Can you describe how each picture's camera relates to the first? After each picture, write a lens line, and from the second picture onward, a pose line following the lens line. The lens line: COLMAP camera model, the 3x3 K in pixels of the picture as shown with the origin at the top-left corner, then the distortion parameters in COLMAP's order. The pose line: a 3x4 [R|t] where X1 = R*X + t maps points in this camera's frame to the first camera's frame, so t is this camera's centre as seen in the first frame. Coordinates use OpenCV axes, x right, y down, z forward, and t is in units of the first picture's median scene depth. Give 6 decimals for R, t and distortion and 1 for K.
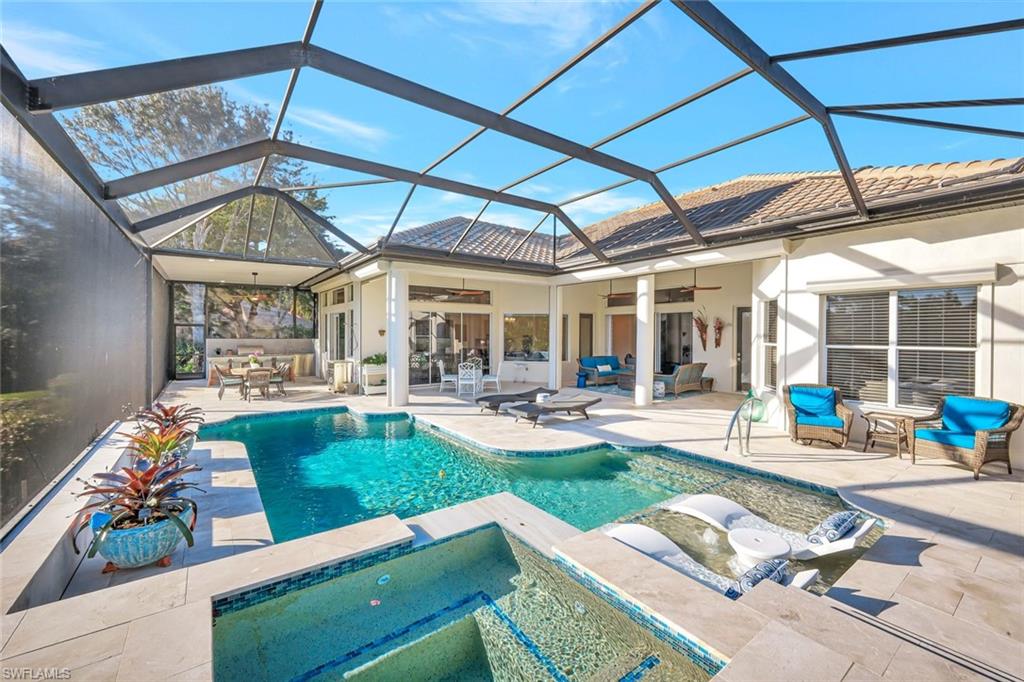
lens RADIAL K [[416.3, 0, 508.8], [0, 416.3, 332.4], [0, 0, 1]] dist [-0.001187, 0.000158]
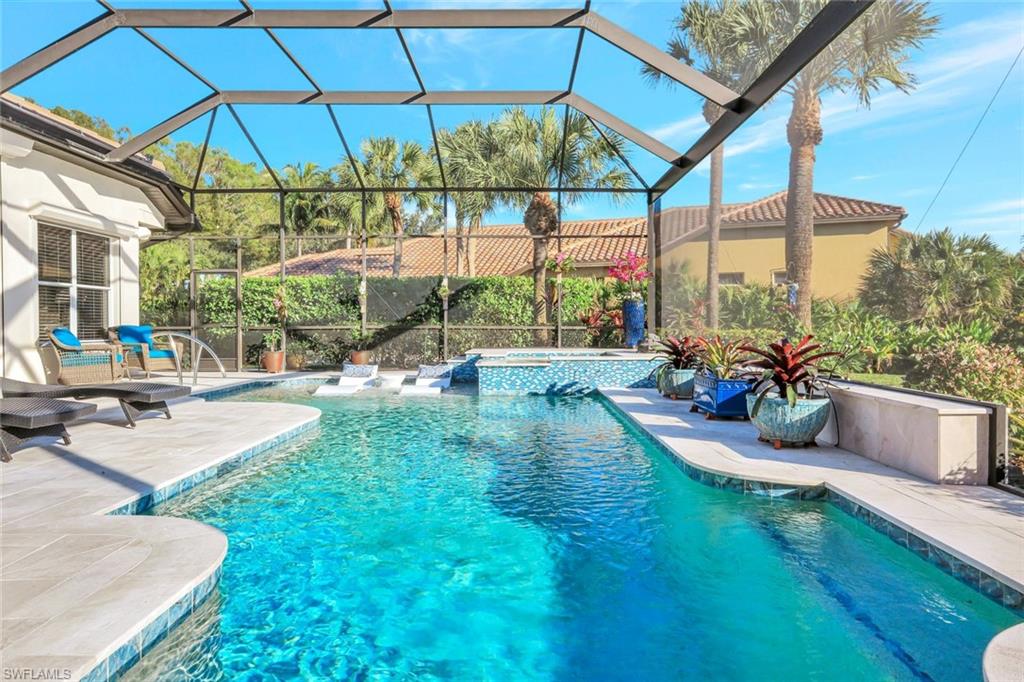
lens RADIAL K [[636.1, 0, 509.8], [0, 636.1, 336.1], [0, 0, 1]] dist [0.002354, 0.000909]
pose [[-0.807561, -0.015830, 0.589572, -0.861312], [-0.004938, 0.999786, 0.020081, 0.124311], [-0.589764, 0.013305, -0.807466, 1.617300]]
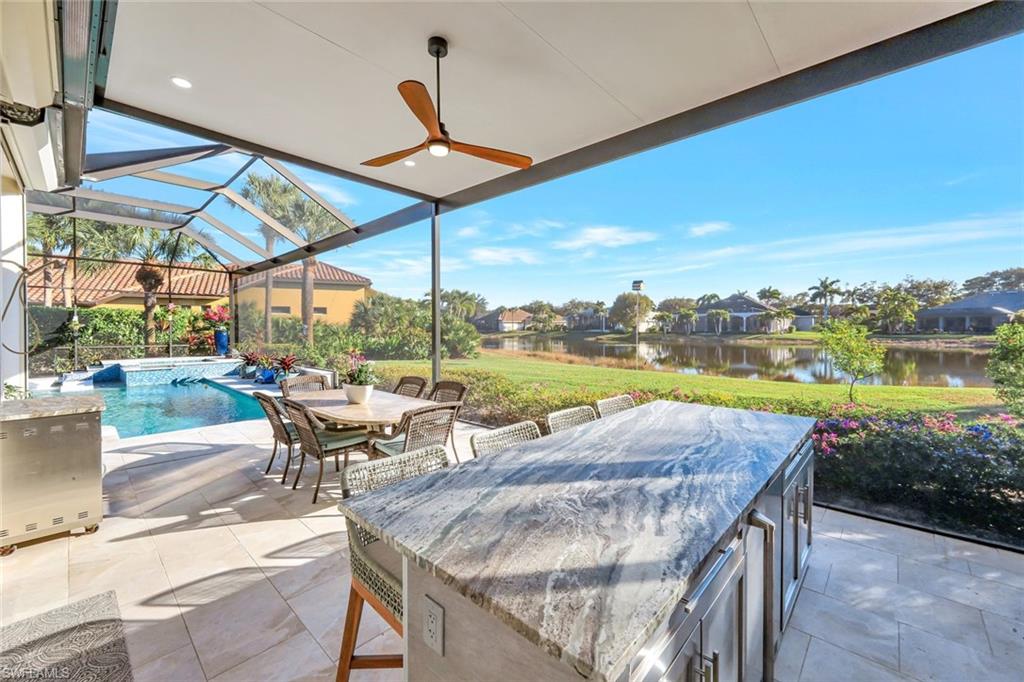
lens RADIAL K [[416.3, 0, 508.8], [0, 416.3, 332.4], [0, 0, 1]] dist [-0.001187, 0.000158]
pose [[-0.982550, 0.000058, -0.185999, -1.255250], [-0.001398, 0.999969, 0.007702, 0.031186], [0.185993, 0.007827, -0.982520, 2.628252]]
